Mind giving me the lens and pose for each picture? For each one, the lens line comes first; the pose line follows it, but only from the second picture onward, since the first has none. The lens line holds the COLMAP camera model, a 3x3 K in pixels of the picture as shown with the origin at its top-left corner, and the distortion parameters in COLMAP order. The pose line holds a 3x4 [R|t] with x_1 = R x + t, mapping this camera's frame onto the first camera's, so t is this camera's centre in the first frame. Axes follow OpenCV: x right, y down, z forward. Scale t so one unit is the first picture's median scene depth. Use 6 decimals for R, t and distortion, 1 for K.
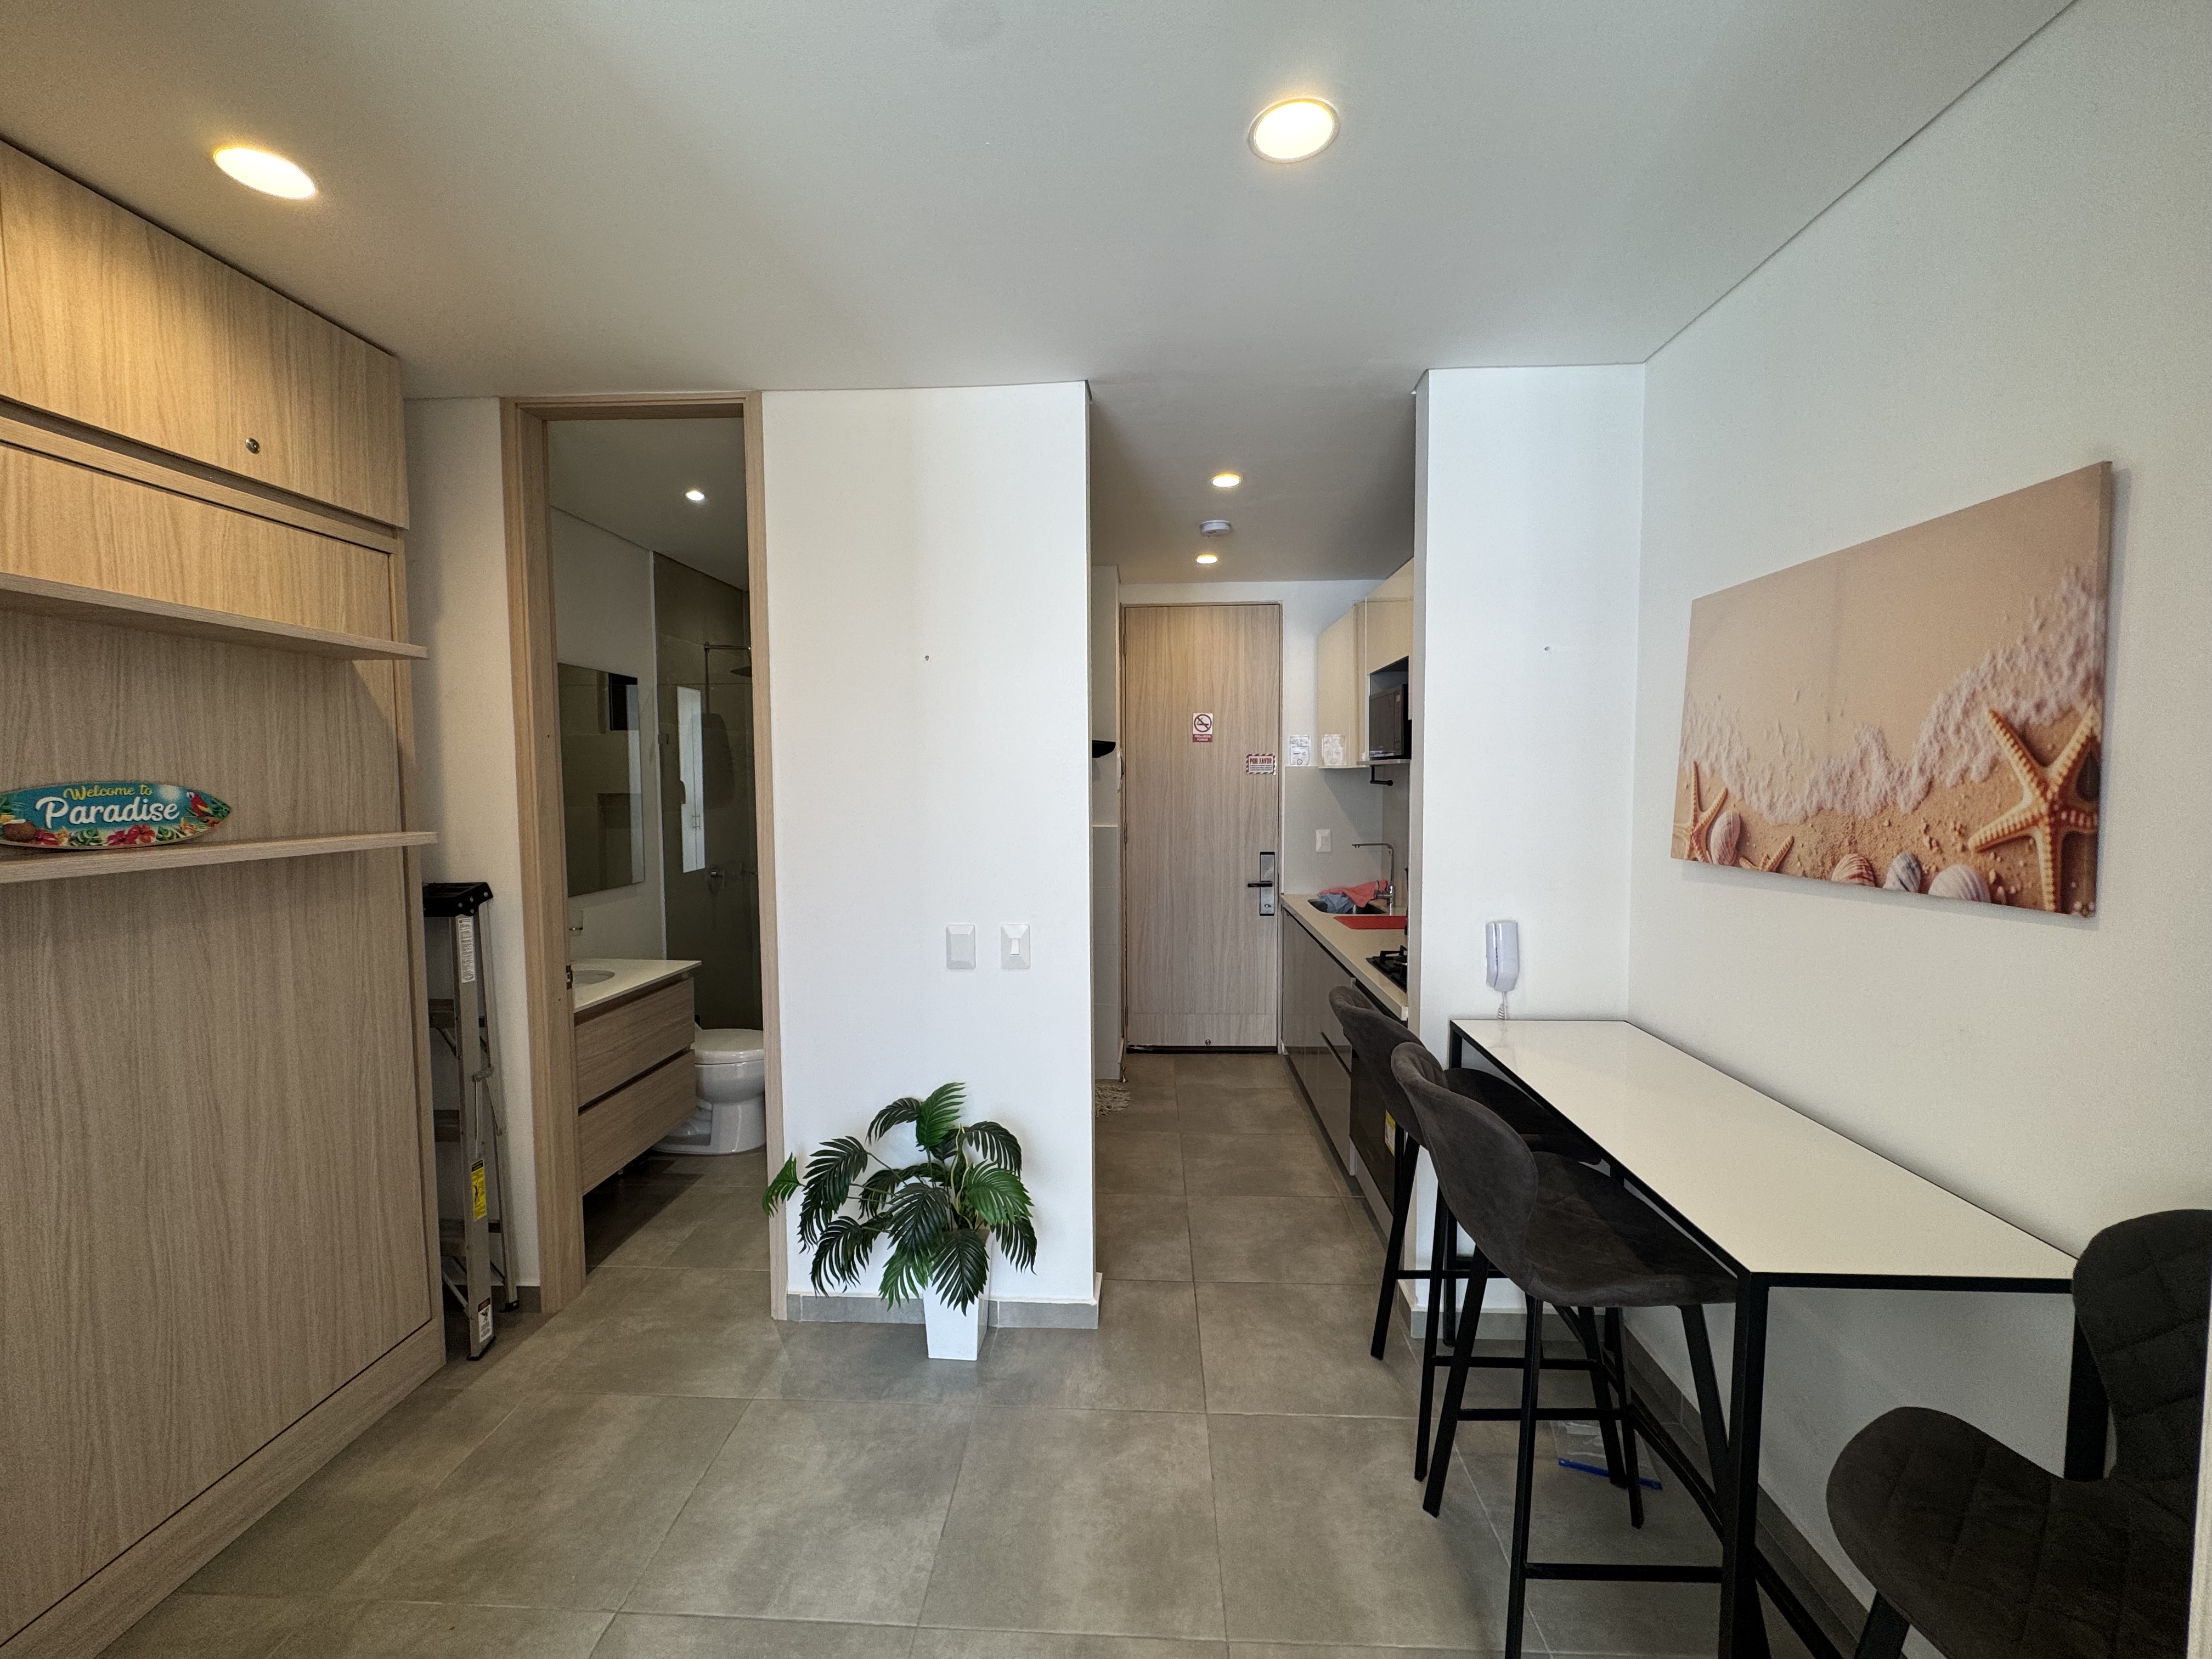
lens RADIAL K [[883.1, 0, 1104.3], [0, 883.1, 828.2], [0, 0, 1]] dist [-0.003005, 0.000651]
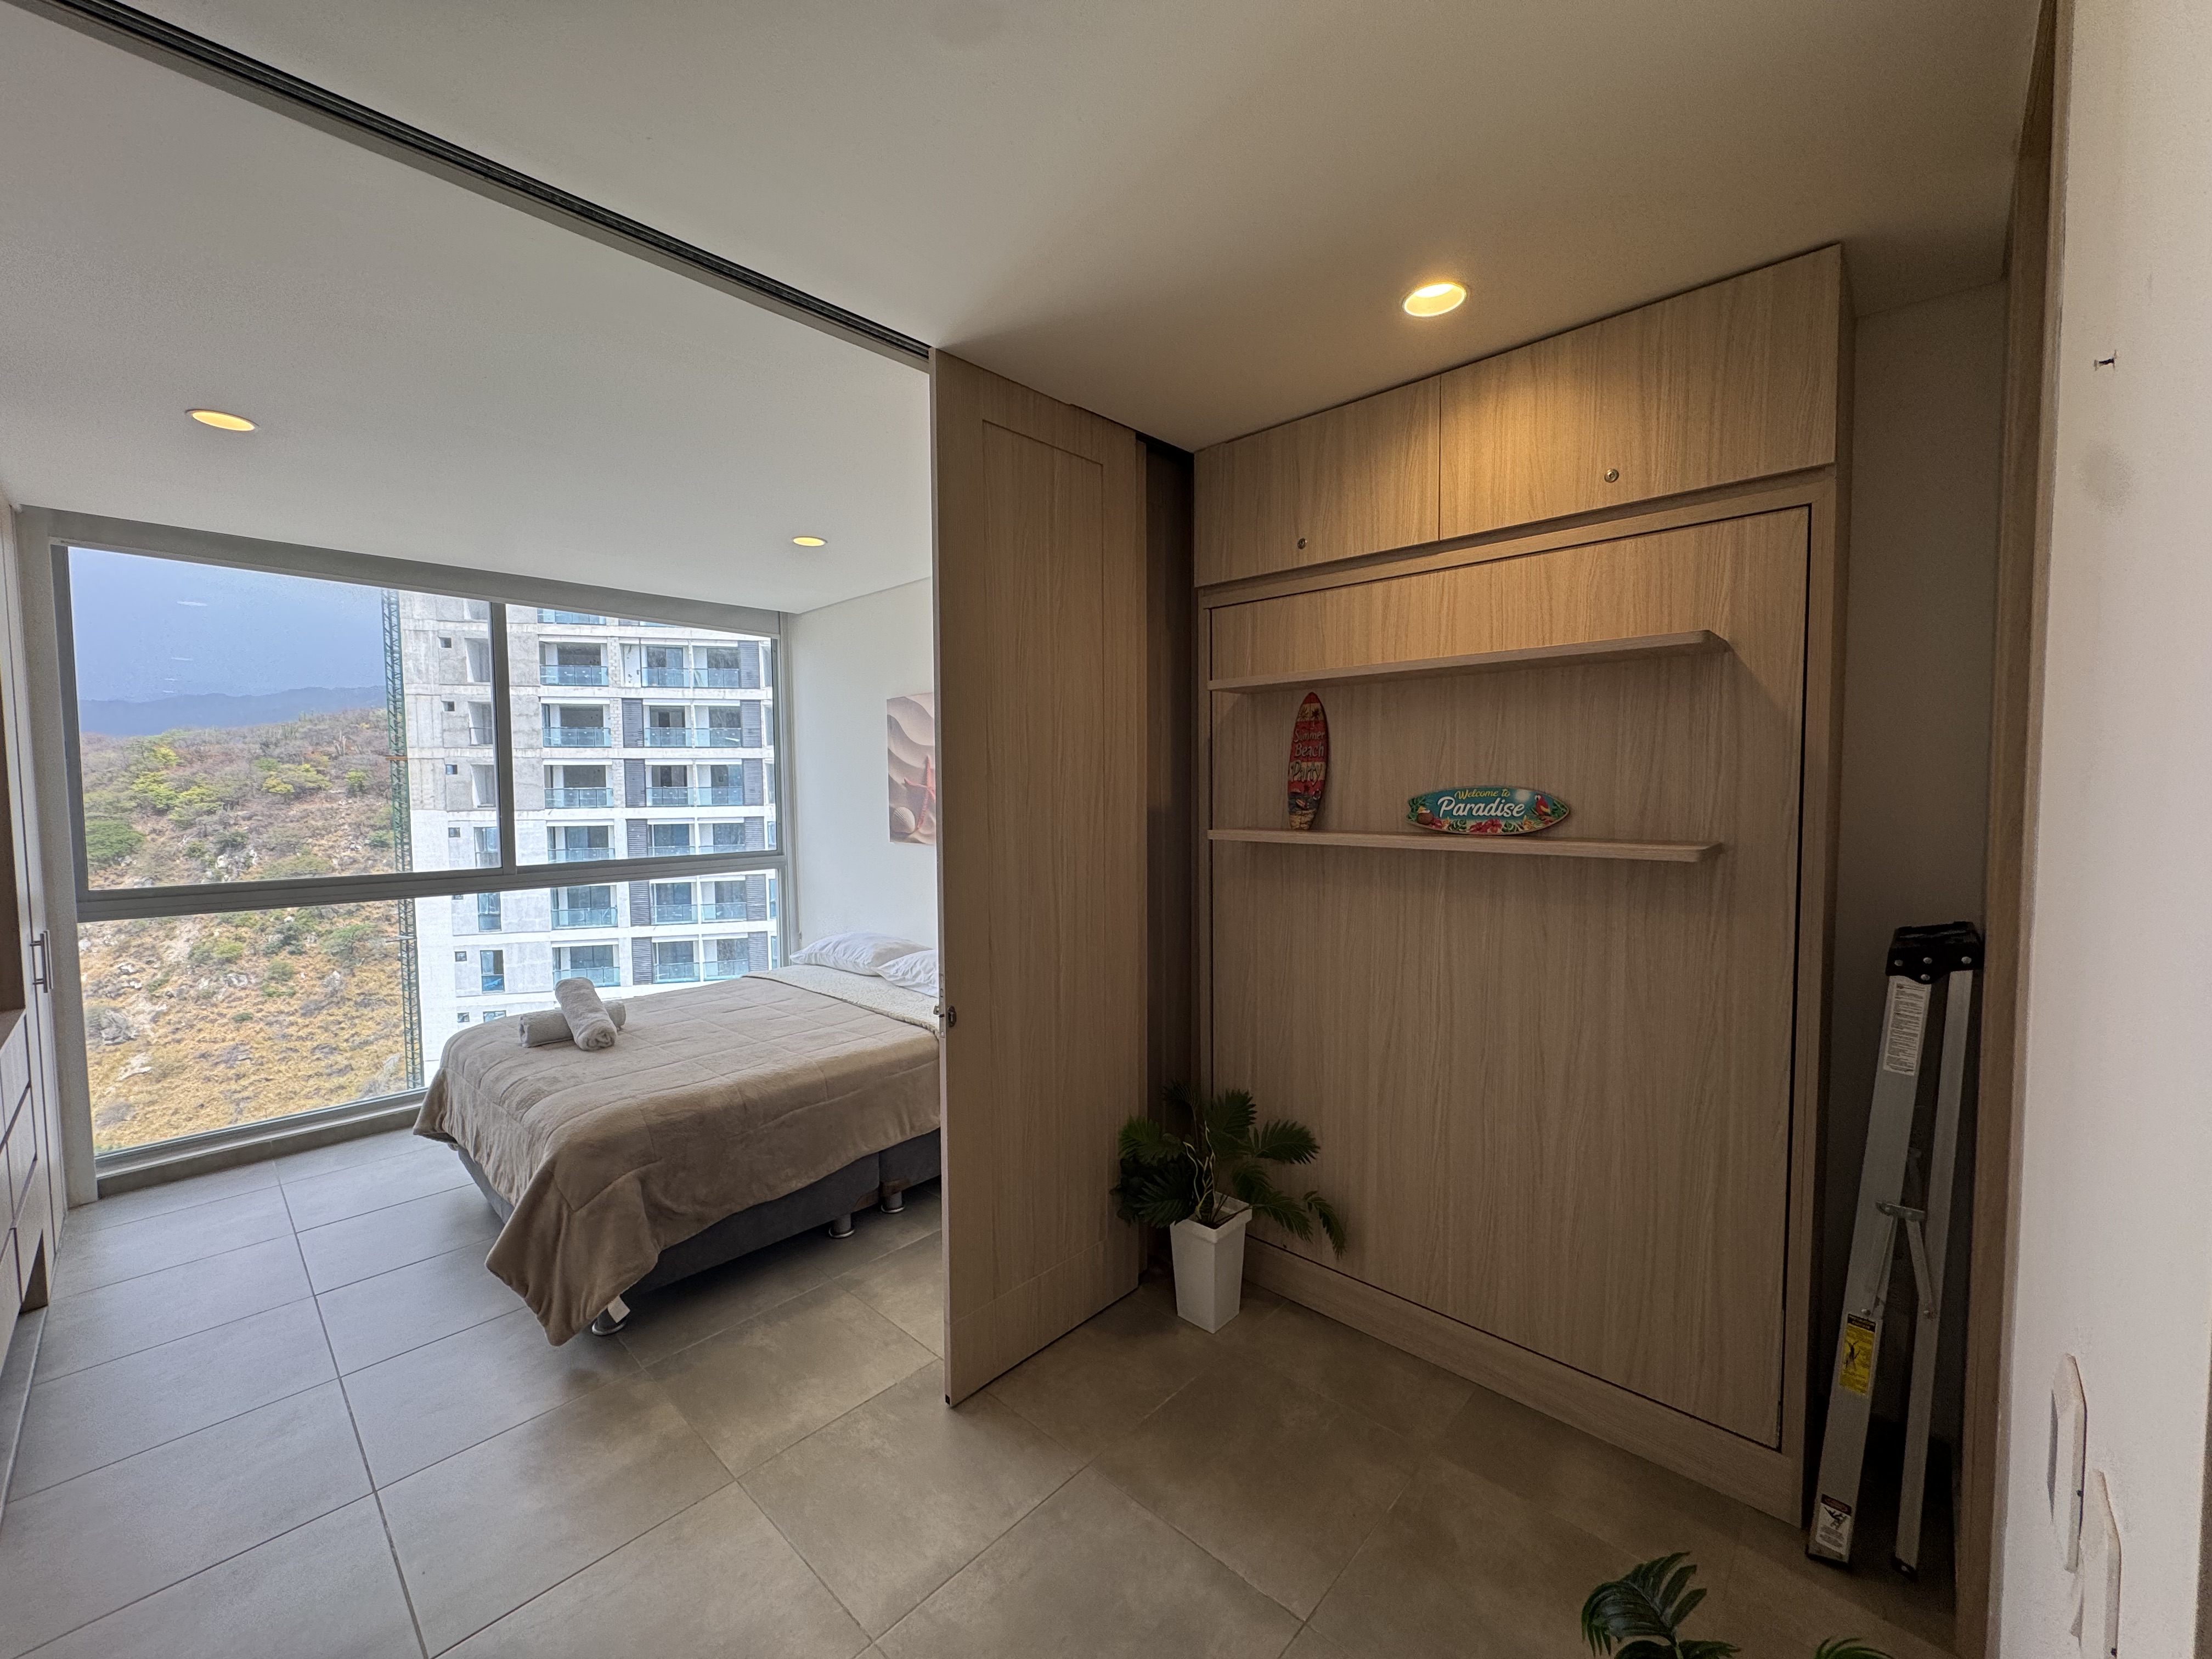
lens RADIAL K [[883.1, 0, 1104.4], [0, 883.1, 829.0], [0, 0, 1]] dist [-0.003005, 0.000651]
pose [[-0.646664, 0.052921, -0.760937, 0.248838], [-0.030468, 0.995002, 0.095092, -0.078042], [0.762167, 0.084676, -0.641819, 1.120031]]
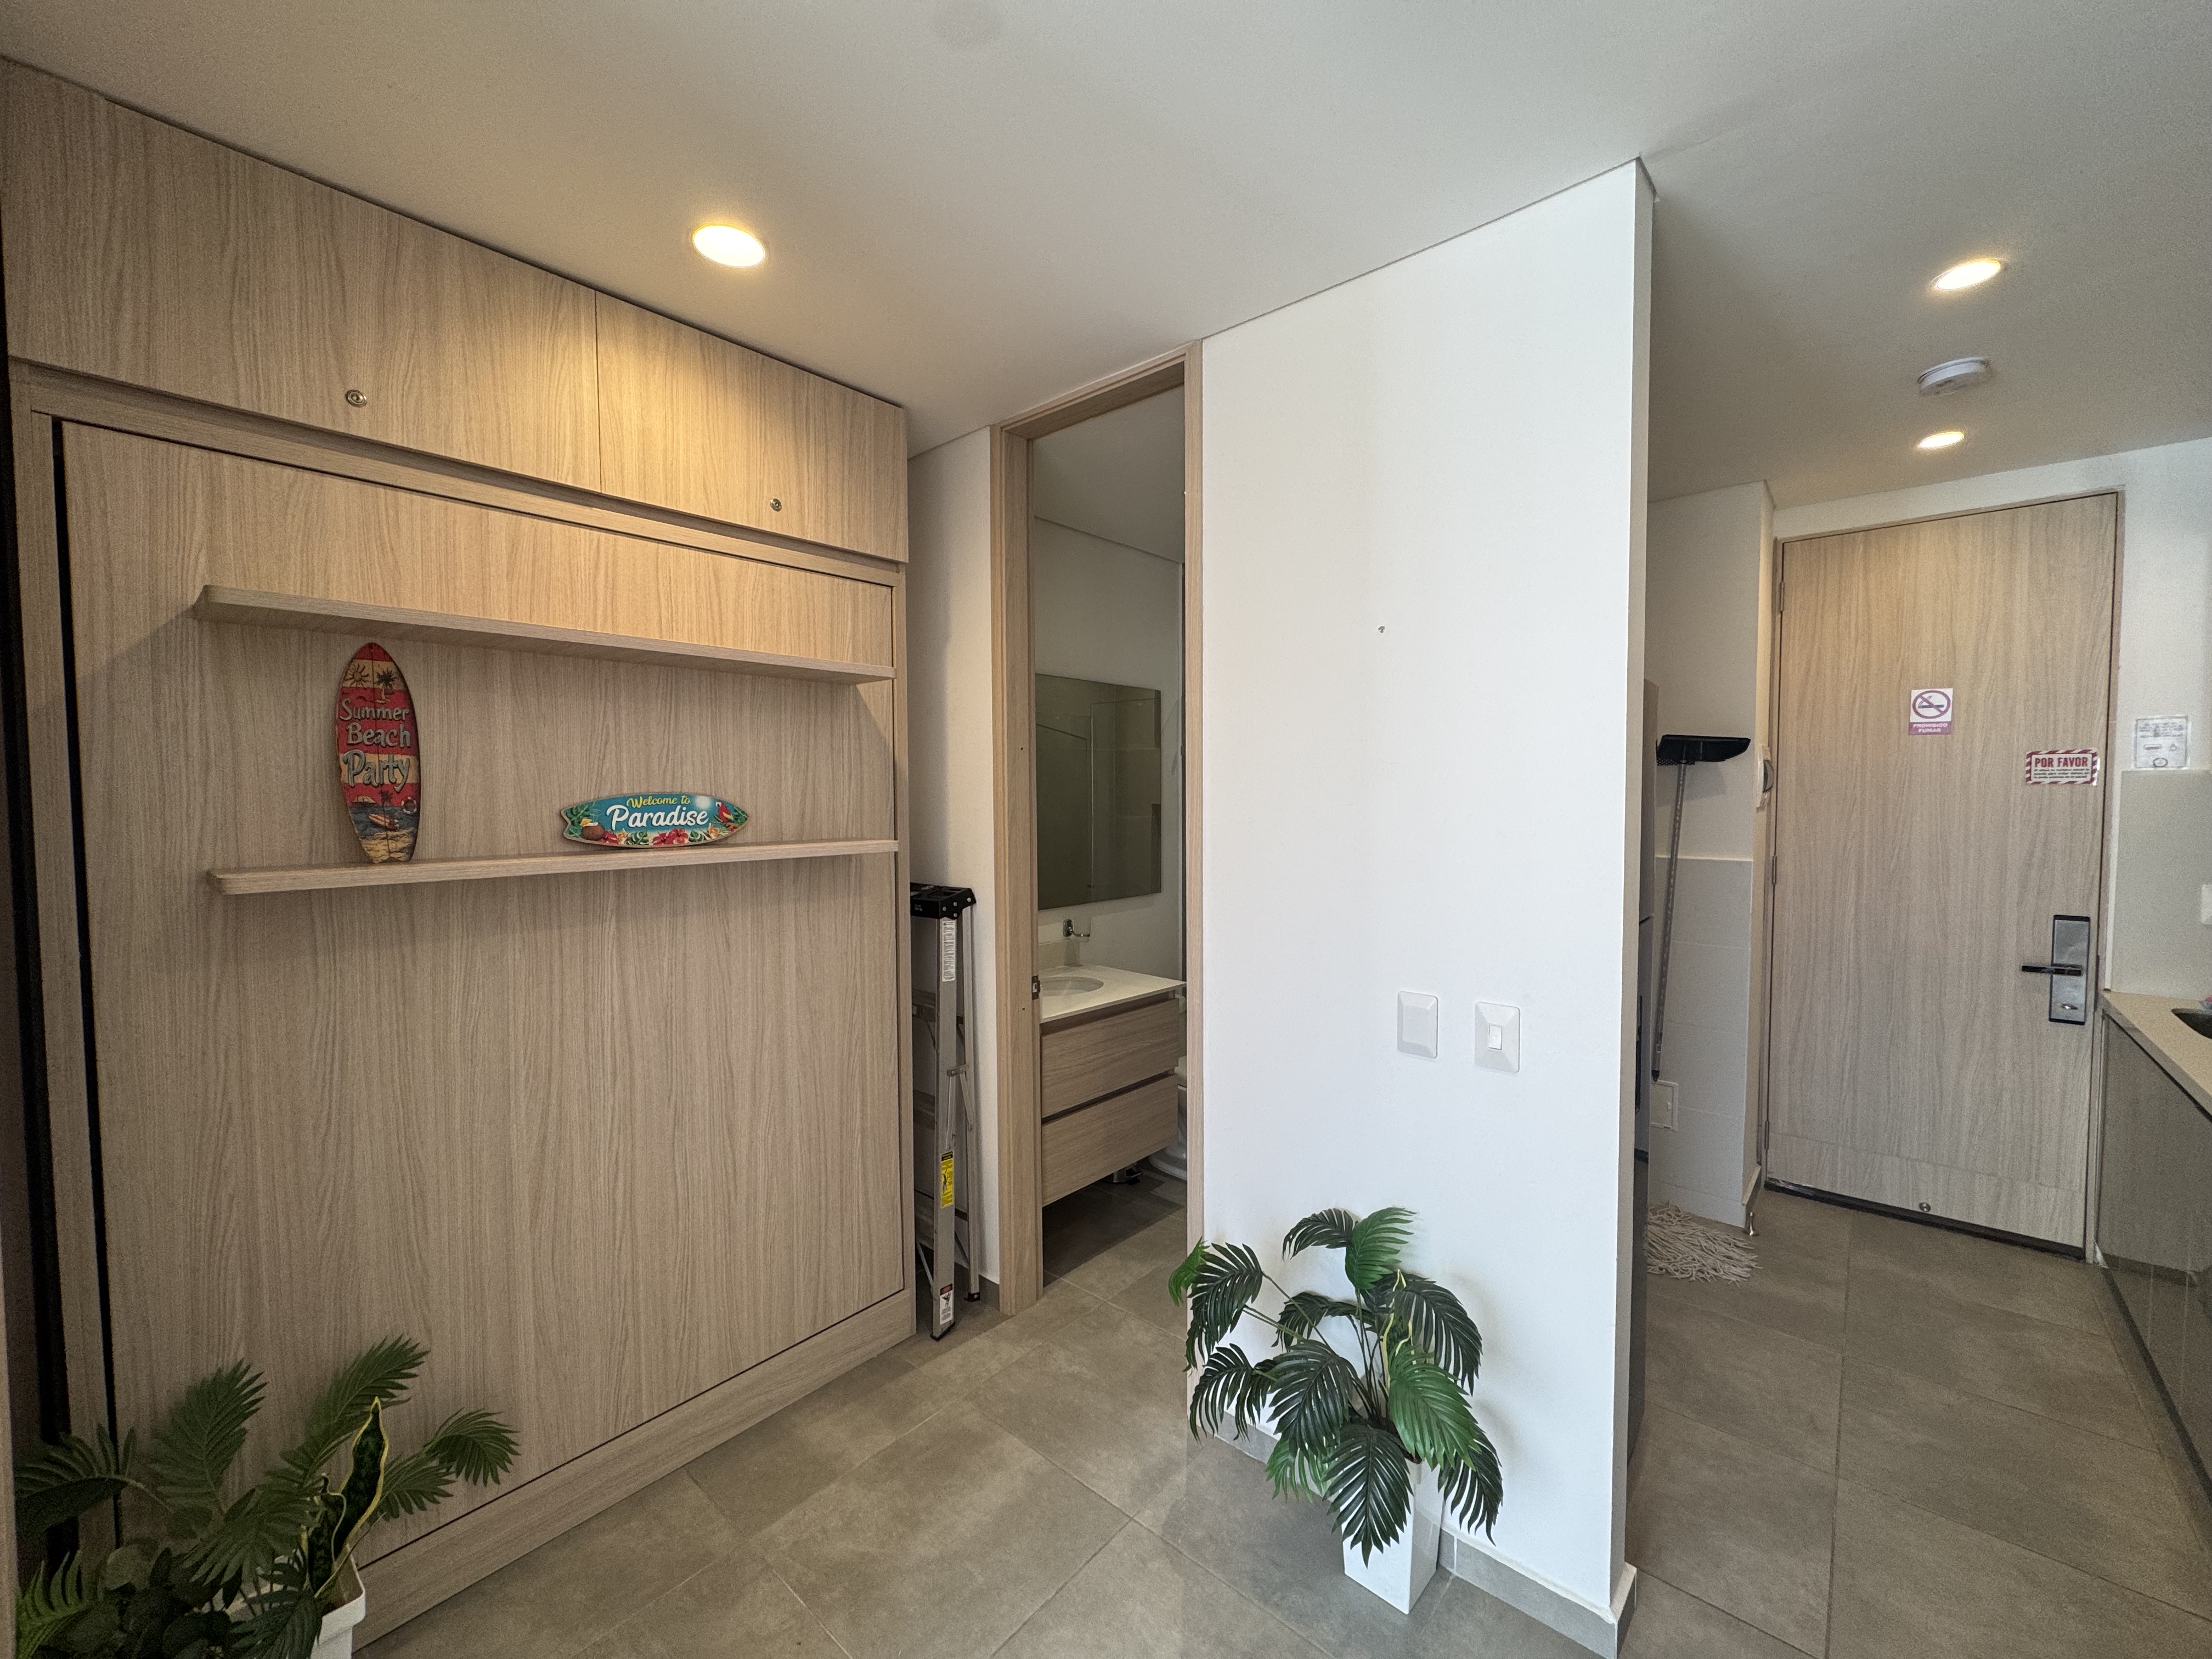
lens RADIAL K [[883.1, 0, 1105.1], [0, 883.1, 827.9], [0, 0, 1]] dist [-0.003005, 0.000651]
pose [[0.784724, 0.028613, -0.619184, 0.096368], [-0.036146, 0.999346, 0.000371, -0.020985], [0.618790, 0.022090, 0.785246, 0.323984]]
